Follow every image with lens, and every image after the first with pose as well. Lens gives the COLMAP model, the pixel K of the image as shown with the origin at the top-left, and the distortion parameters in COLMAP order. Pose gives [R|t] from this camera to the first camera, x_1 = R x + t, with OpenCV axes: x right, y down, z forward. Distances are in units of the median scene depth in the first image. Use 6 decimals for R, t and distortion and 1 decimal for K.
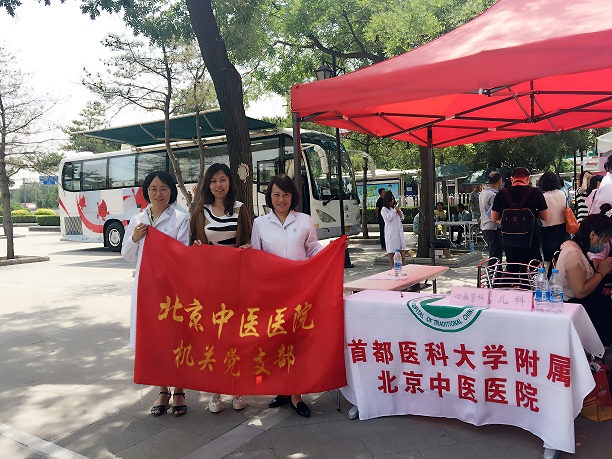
lens RADIAL K [[508.3, 0, 306.0], [0, 508.3, 229.5], [0, 0, 1]] dist [-0.002075, -0.001218]
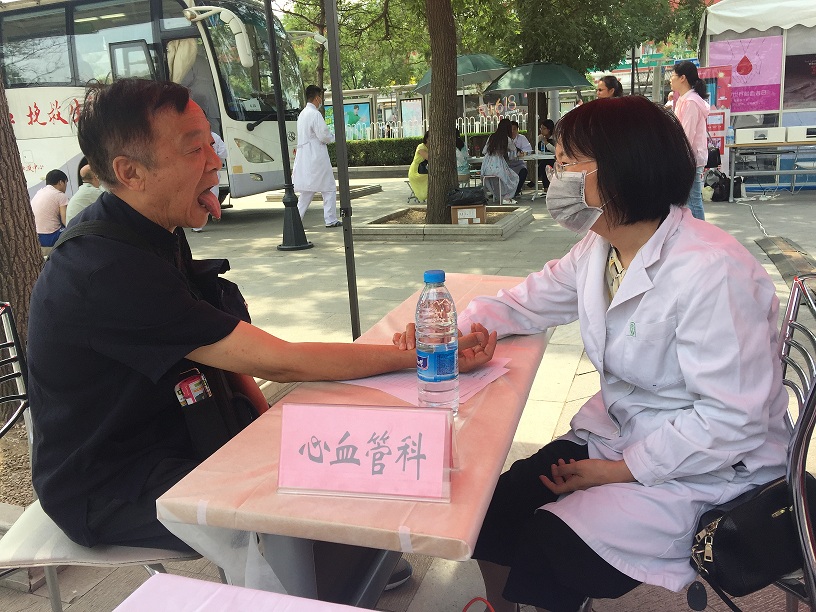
lens RADIAL K [[677.8, 0, 408.0], [0, 677.8, 306.0], [0, 0, 1]] dist [-0.002075, -0.001218]
pose [[0.970845, -0.068628, 0.229674, 0.020778], [0.024054, 0.981196, 0.191512, 0.001607], [-0.238498, -0.180404, 0.954240, 0.233526]]
